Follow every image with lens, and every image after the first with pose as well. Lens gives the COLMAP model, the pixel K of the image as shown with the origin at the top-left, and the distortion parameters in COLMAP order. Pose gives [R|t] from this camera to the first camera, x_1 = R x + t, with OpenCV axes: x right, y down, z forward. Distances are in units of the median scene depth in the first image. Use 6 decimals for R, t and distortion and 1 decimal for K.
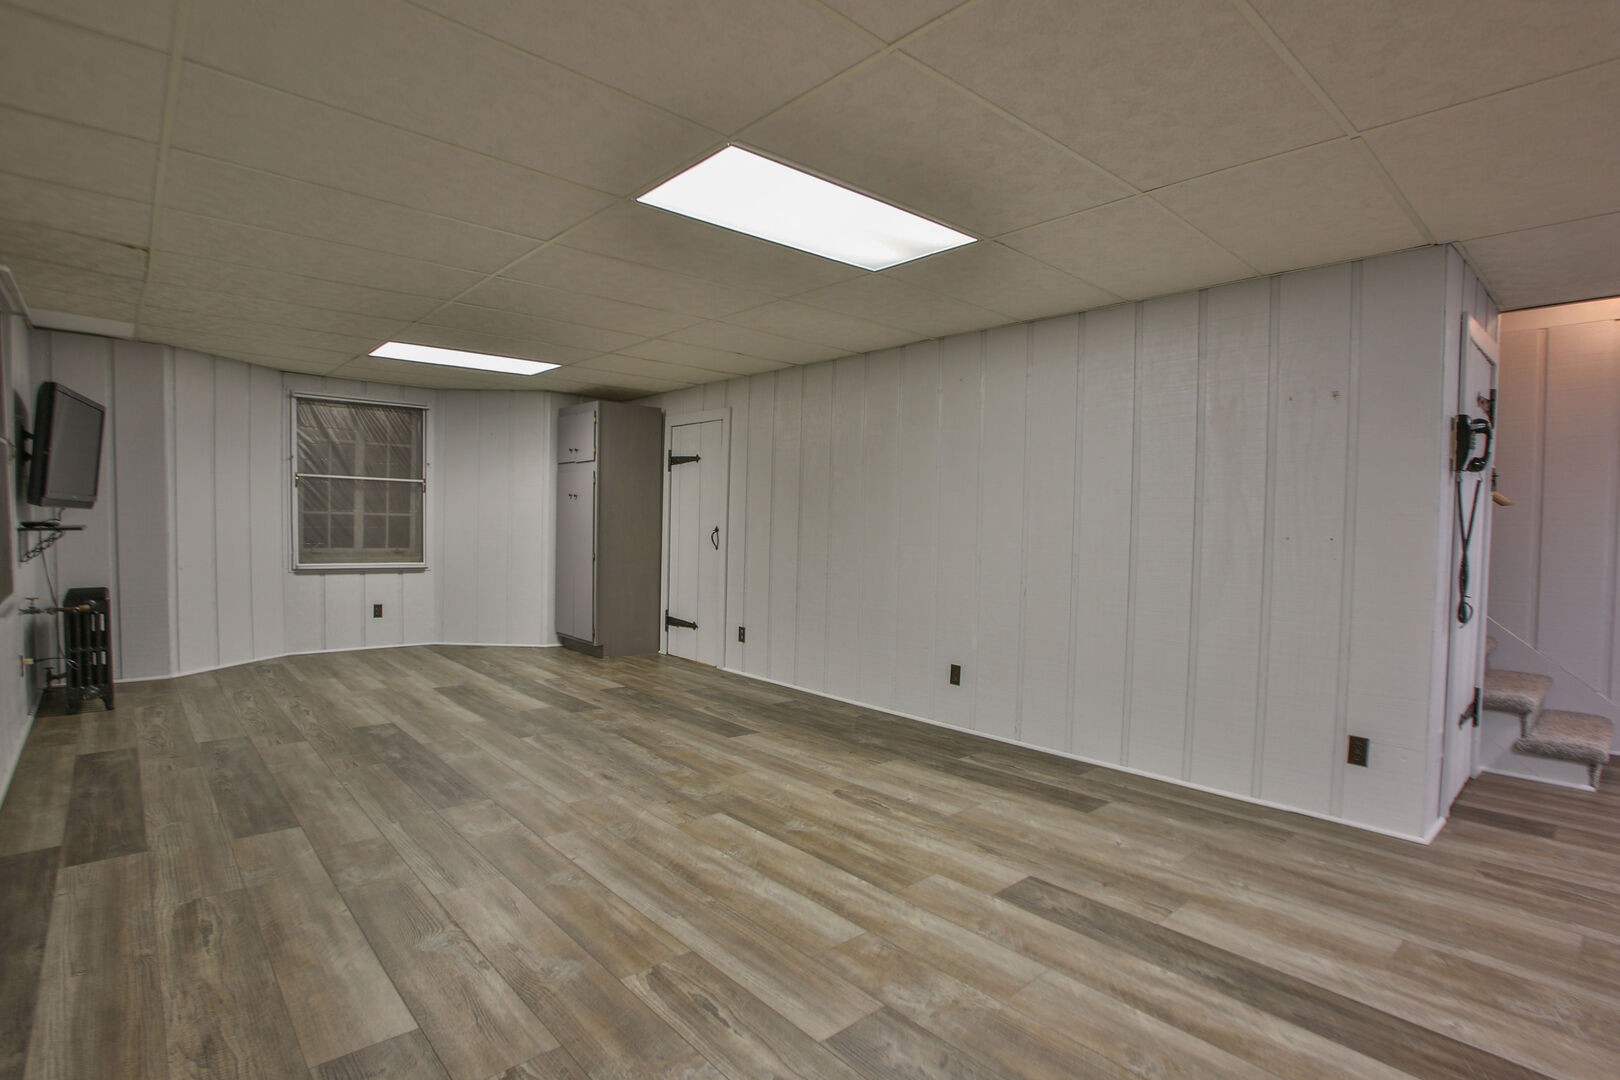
lens RADIAL K [[792.2, 0, 805.7], [0, 792.2, 545.6], [0, 0, 1]] dist [-0.064704, 0.019061]
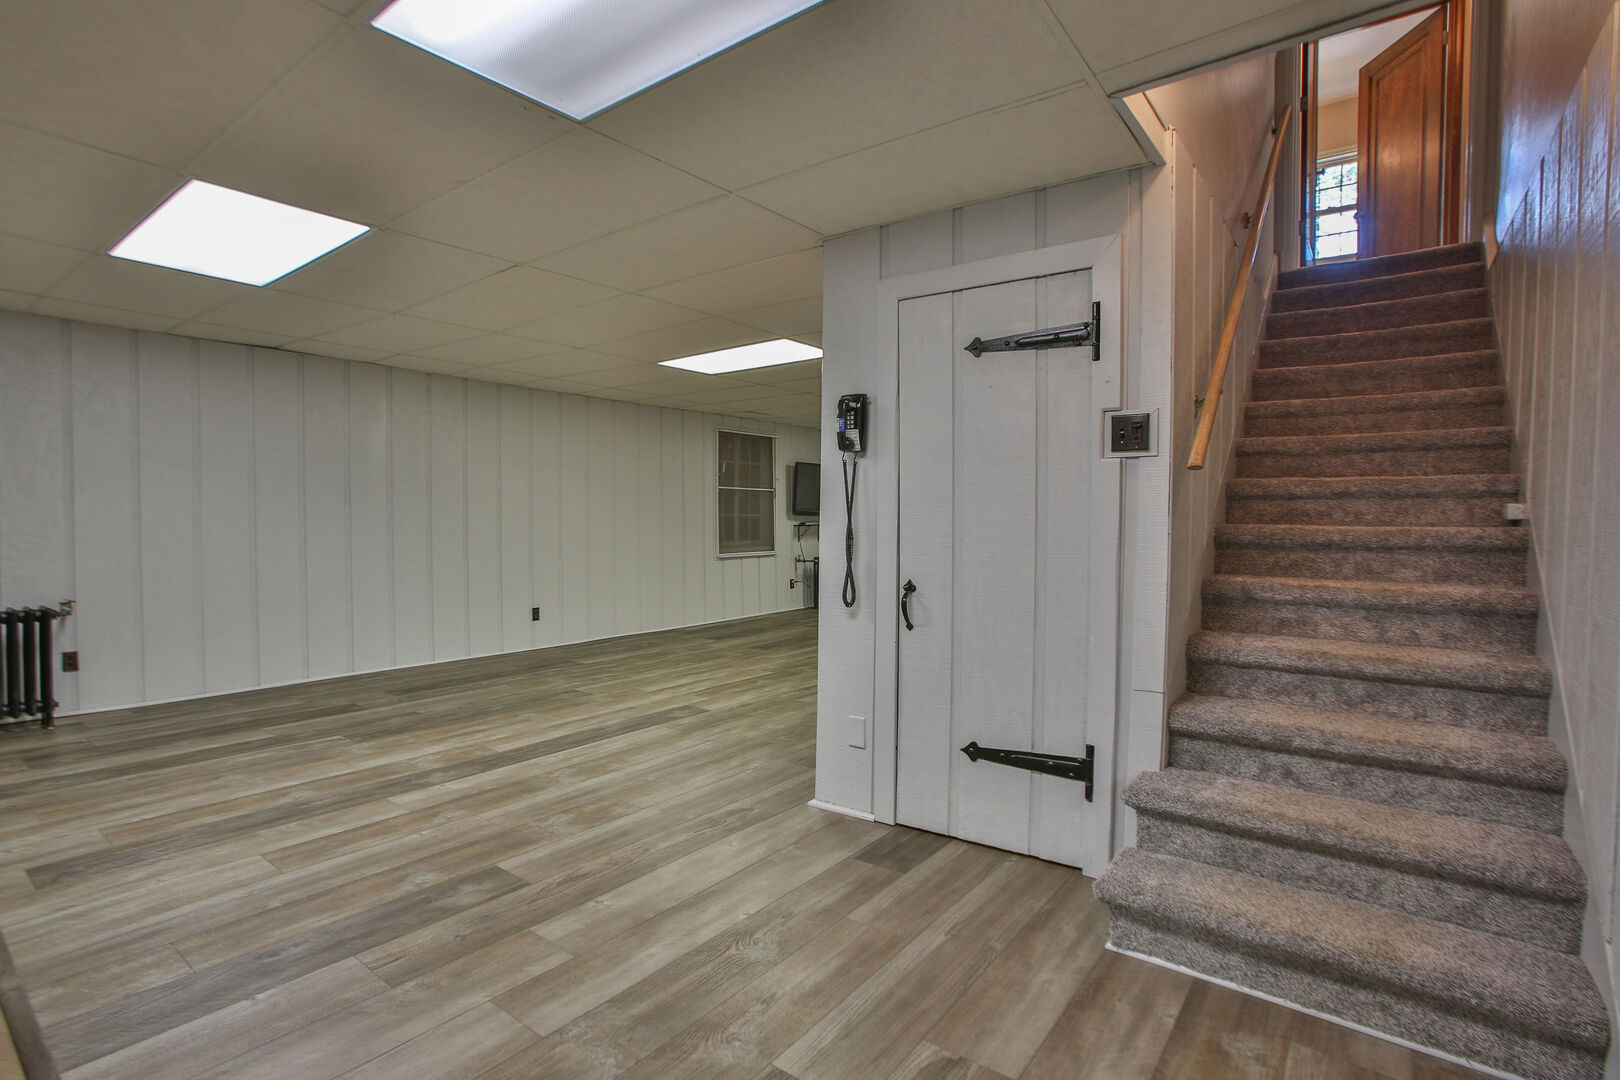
lens RADIAL K [[792.2, 0, 805.7], [0, 792.2, 545.6], [0, 0, 1]] dist [-0.064704, 0.019061]
pose [[0.202846, 0.028786, -0.978787, 1.844841], [-0.026435, 0.999364, 0.023913, -0.005674], [0.978854, 0.021023, 0.203478, 0.730799]]
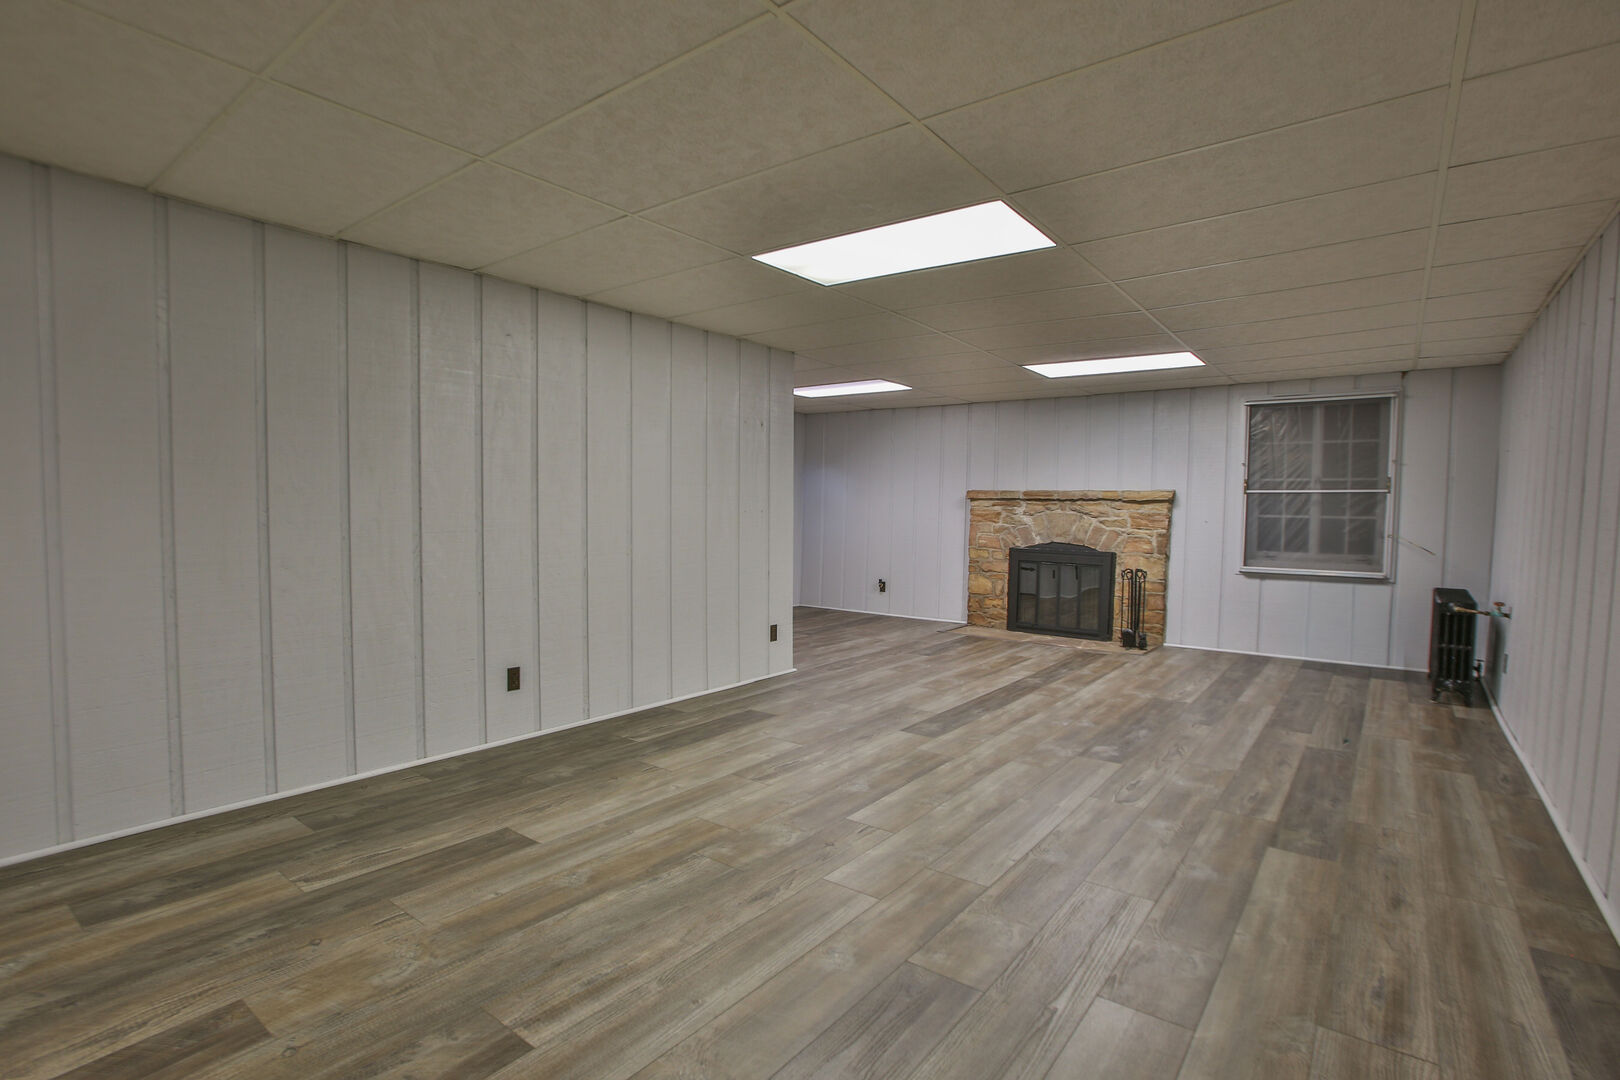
lens RADIAL K [[792.2, 0, 805.7], [0, 792.2, 545.6], [0, 0, 1]] dist [-0.064704, 0.019061]
pose [[-0.193705, -0.066991, 0.978770, -1.071640], [0.007601, 0.997534, 0.069779, -0.058008], [-0.981030, 0.020956, -0.192718, 1.304215]]
